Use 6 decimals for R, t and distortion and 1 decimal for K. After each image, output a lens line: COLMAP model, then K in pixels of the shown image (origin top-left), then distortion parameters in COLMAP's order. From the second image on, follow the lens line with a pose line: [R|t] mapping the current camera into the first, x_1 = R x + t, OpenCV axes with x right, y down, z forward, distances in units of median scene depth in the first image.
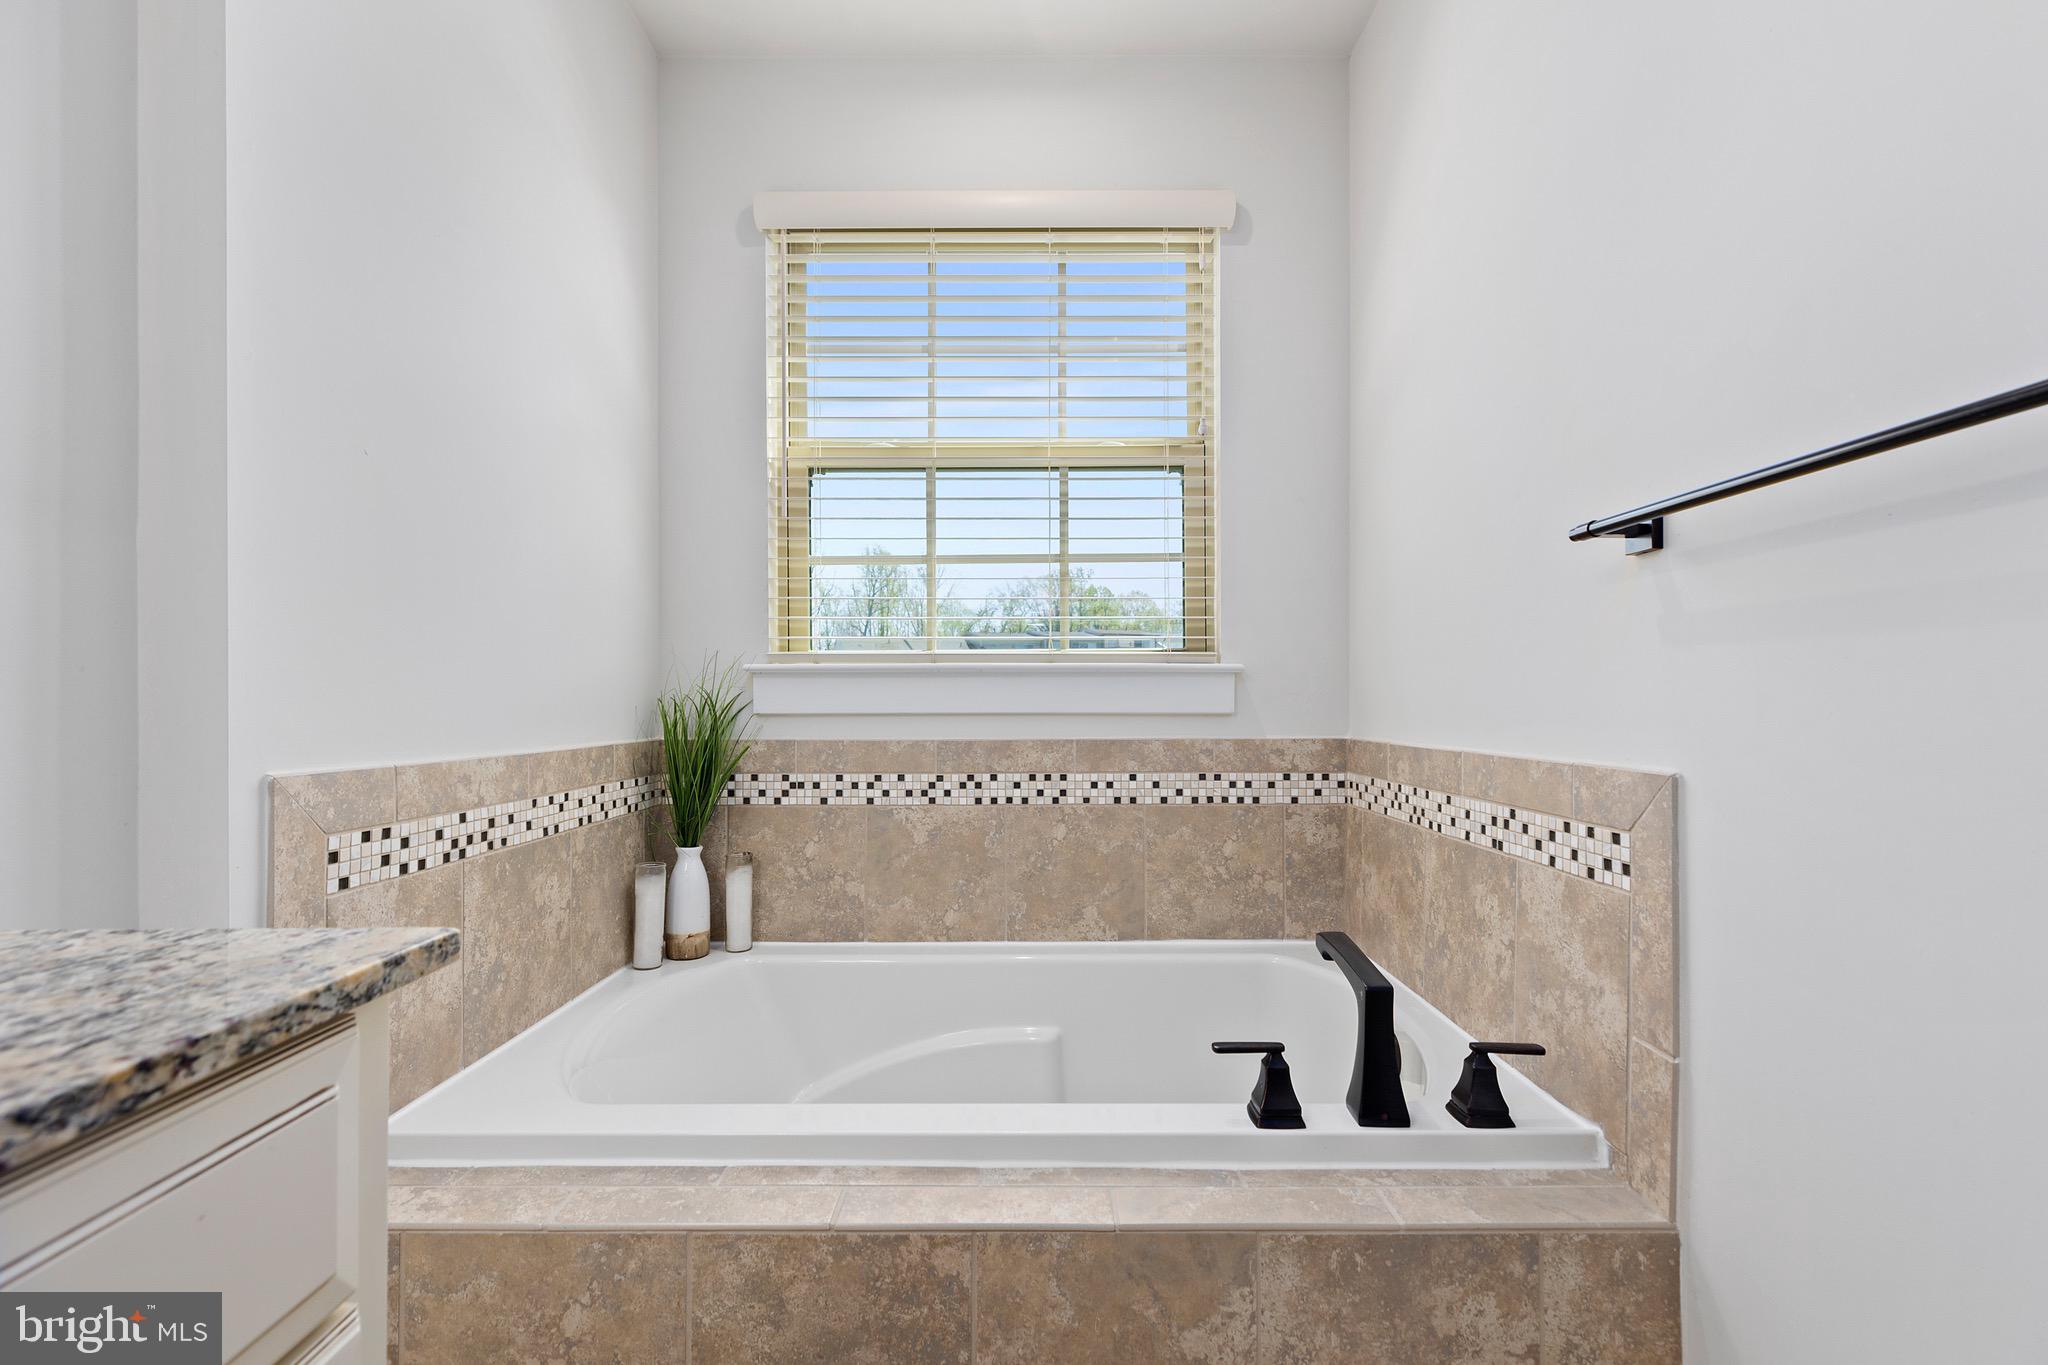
lens RADIAL K [[926.2, 0, 1031.4], [0, 926.2, 687.4], [0, 0, 1]] dist [-0.000656, -0.000720]
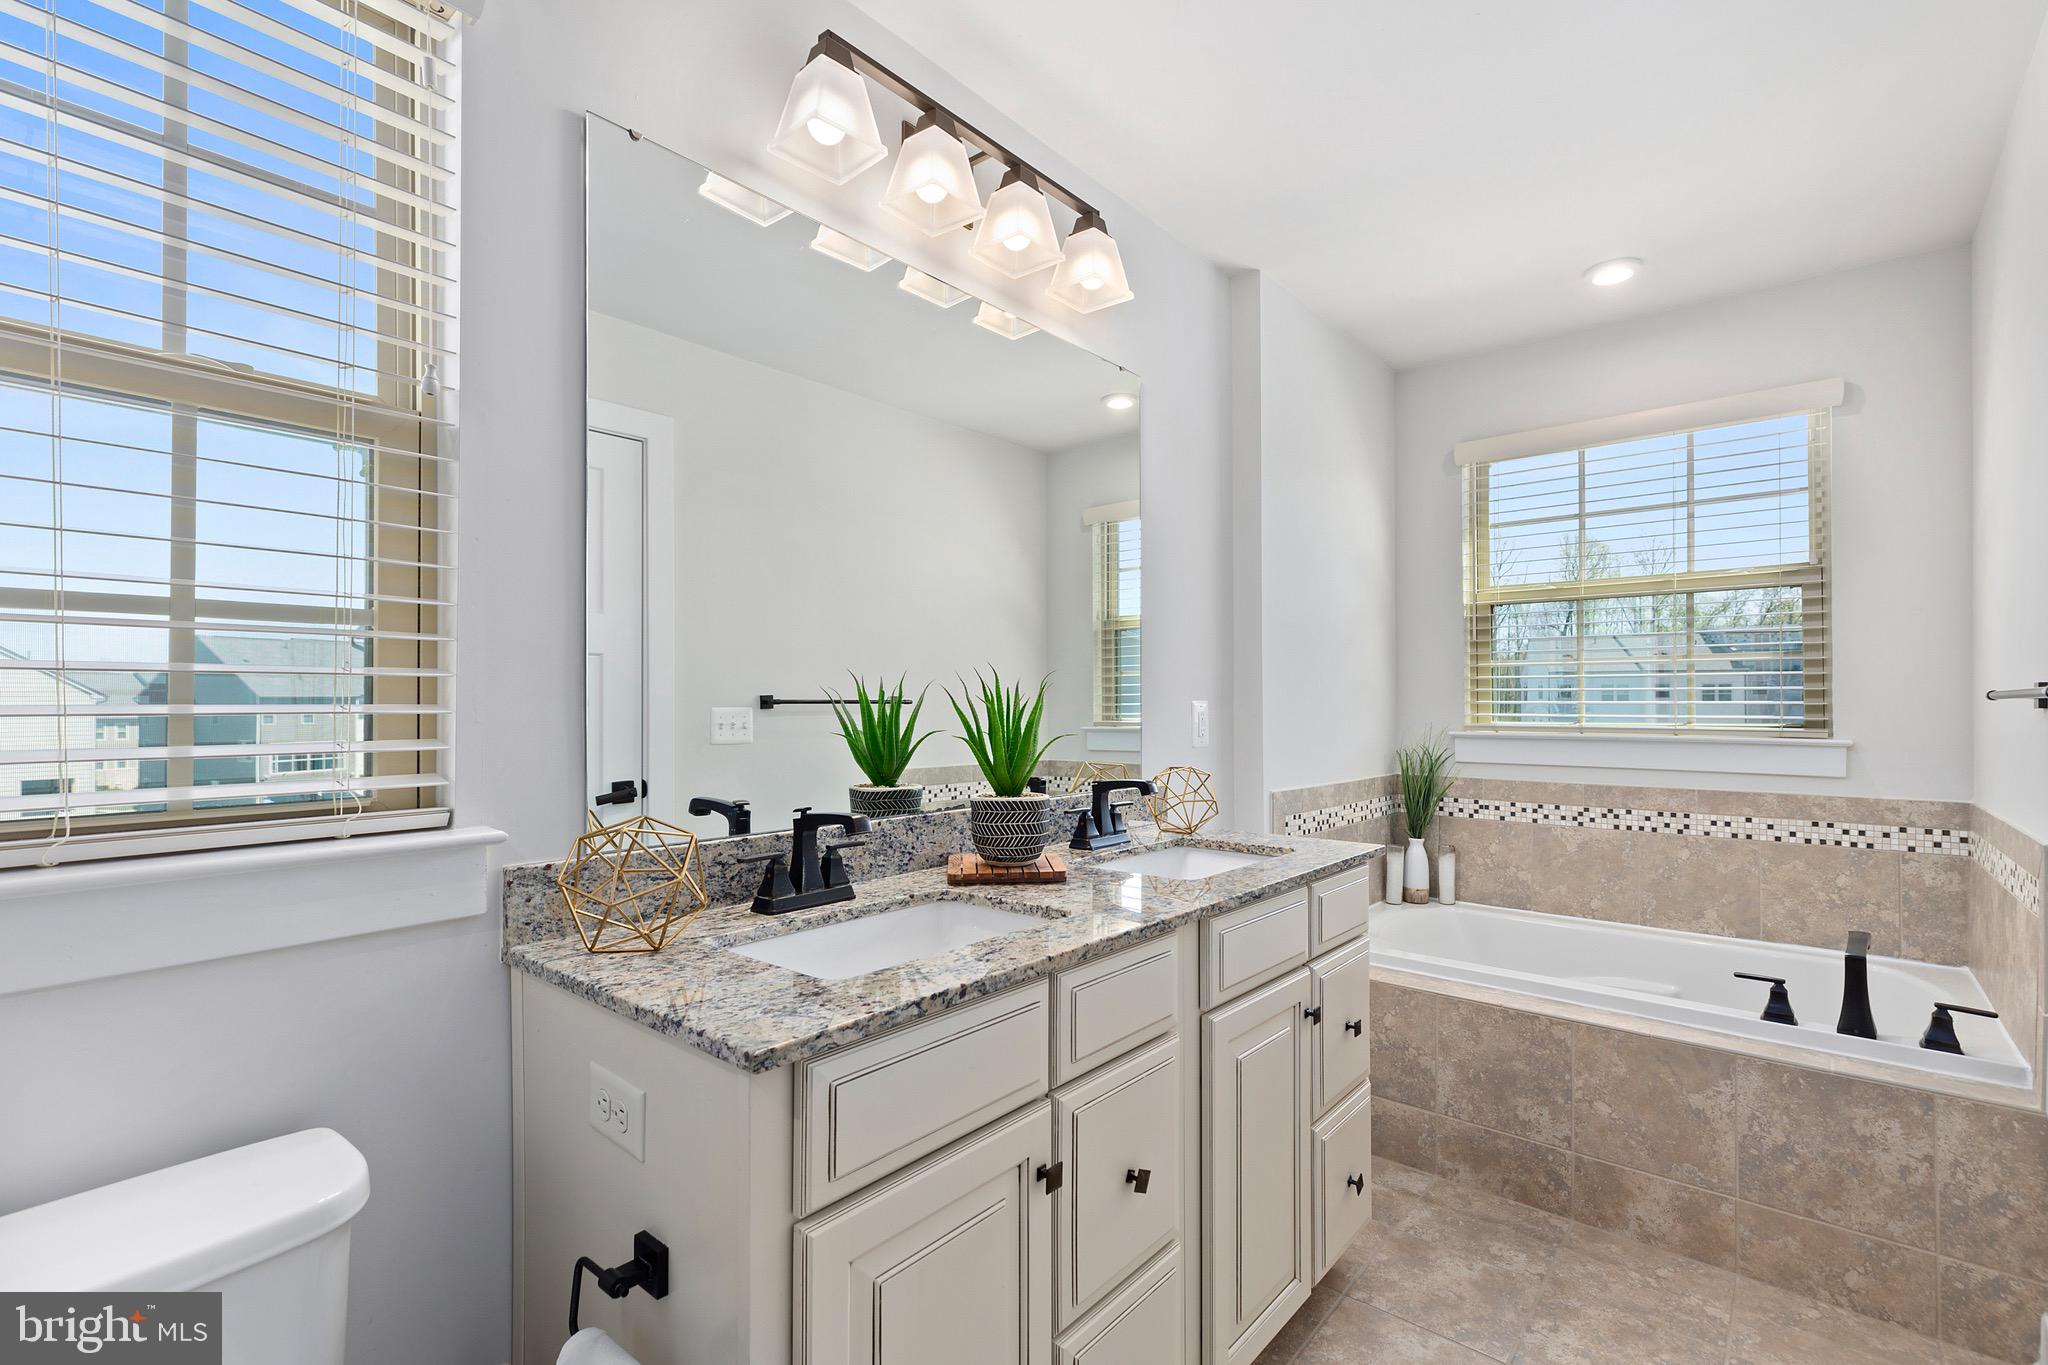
lens RADIAL K [[926.2, 0, 1033.7], [0, 926.2, 689.4], [0, 0, 1]] dist [-0.000656, -0.000720]
pose [[0.765487, -0.005277, -0.643430, 0.182863], [0.002571, 0.999983, -0.005143, -0.091921], [0.643446, 0.002283, 0.765488, -0.730237]]
